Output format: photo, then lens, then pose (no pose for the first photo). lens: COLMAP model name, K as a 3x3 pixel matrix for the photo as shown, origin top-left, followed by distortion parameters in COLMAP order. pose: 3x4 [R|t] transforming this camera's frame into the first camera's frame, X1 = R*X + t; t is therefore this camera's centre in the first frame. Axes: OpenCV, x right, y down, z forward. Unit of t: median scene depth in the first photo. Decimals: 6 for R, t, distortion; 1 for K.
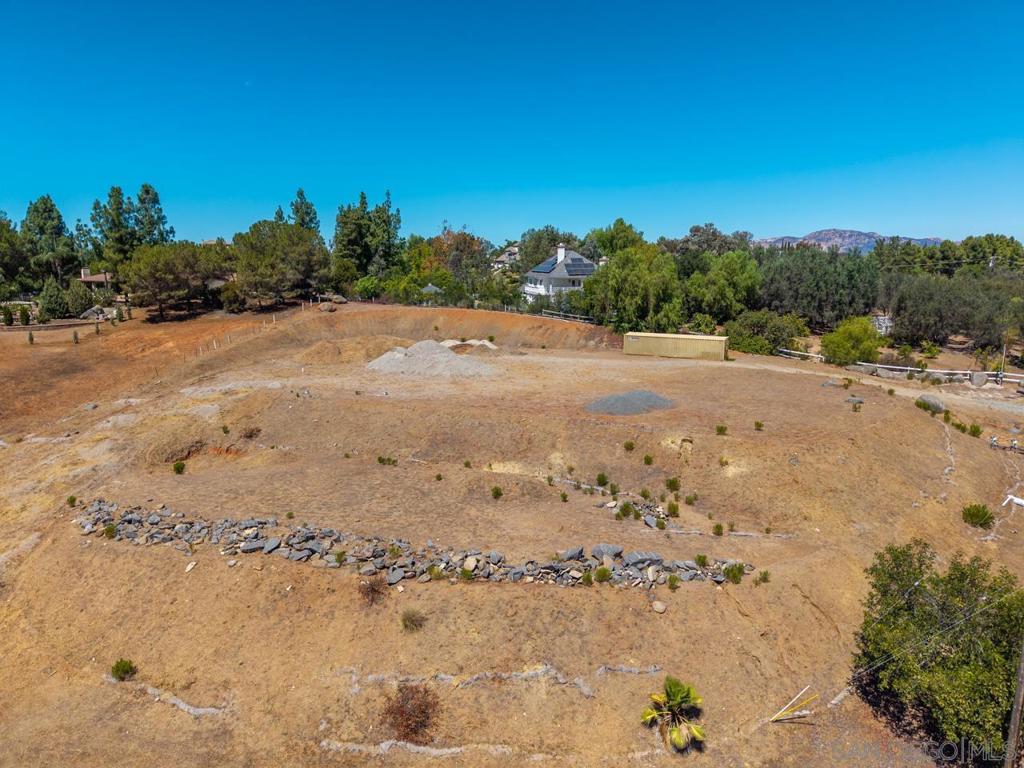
lens RADIAL K [[682.5, 0, 516.9], [0, 682.5, 384.5], [0, 0, 1]] dist [0.037783, -0.043469]
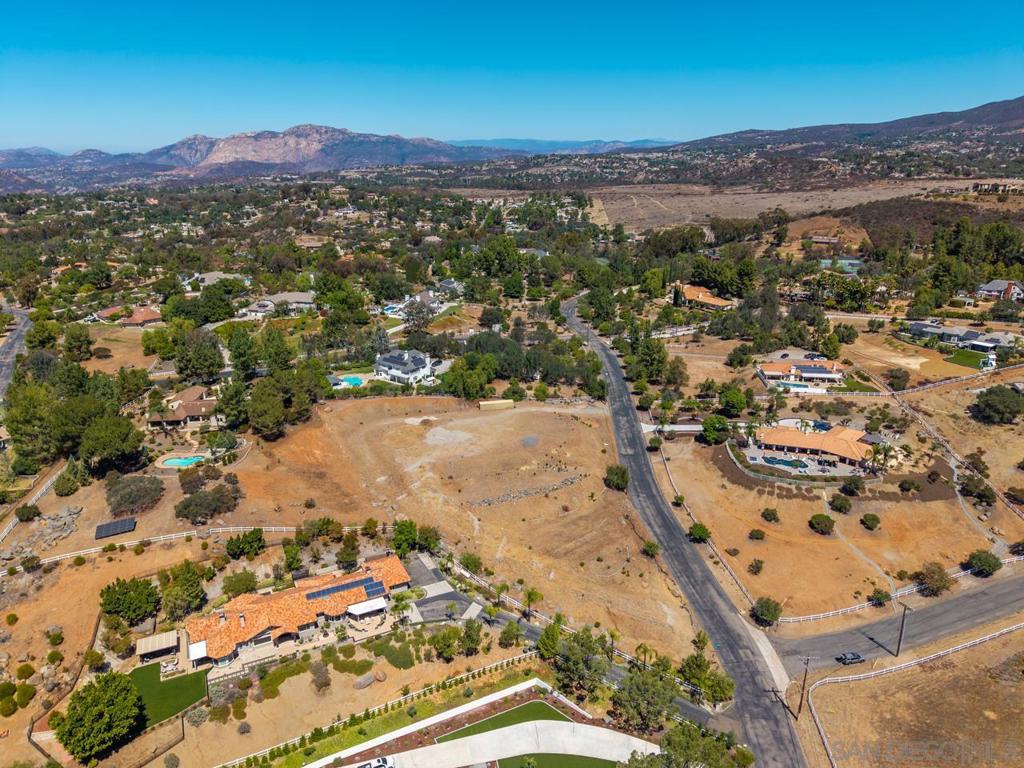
lens RADIAL K [[682.5, 0, 518.5], [0, 682.5, 367.0], [0, 0, 1]] dist [0.037783, -0.043469]
pose [[0.760694, -0.192771, 0.619825, -1.255688], [0.114707, 0.979778, 0.163943, -0.585869], [-0.638895, -0.053612, 0.767424, -1.088819]]
